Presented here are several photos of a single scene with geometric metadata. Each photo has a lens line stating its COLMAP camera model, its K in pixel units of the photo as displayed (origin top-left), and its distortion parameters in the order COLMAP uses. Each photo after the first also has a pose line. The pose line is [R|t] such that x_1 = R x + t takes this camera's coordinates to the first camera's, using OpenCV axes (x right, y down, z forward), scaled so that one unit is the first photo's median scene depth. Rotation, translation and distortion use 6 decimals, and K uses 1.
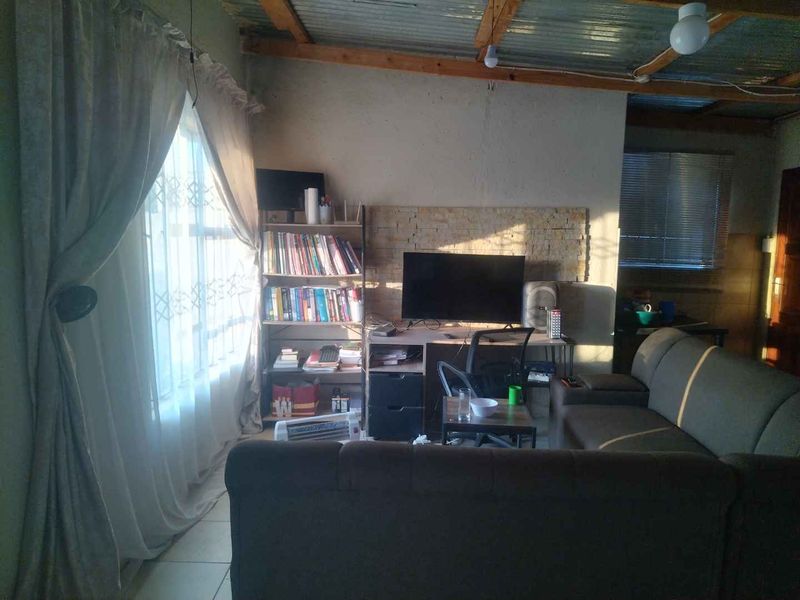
lens RADIAL K [[549.1, 0, 400.0], [0, 549.1, 300.0], [0, 0, 1]] dist [0.036545, -0.042572]
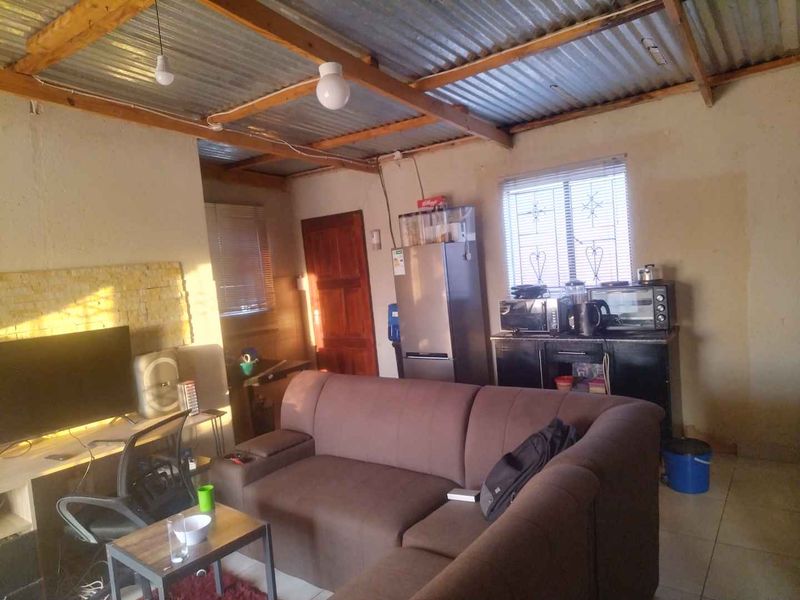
lens RADIAL K [[549.1, 0, 400.0], [0, 549.1, 300.0], [0, 0, 1]] dist [0.036545, -0.042572]
pose [[0.574209, -0.122480, 0.809495, -0.181673], [0.195723, 0.980613, 0.009536, -0.044864], [-0.794970, 0.152961, 0.587049, 0.205937]]
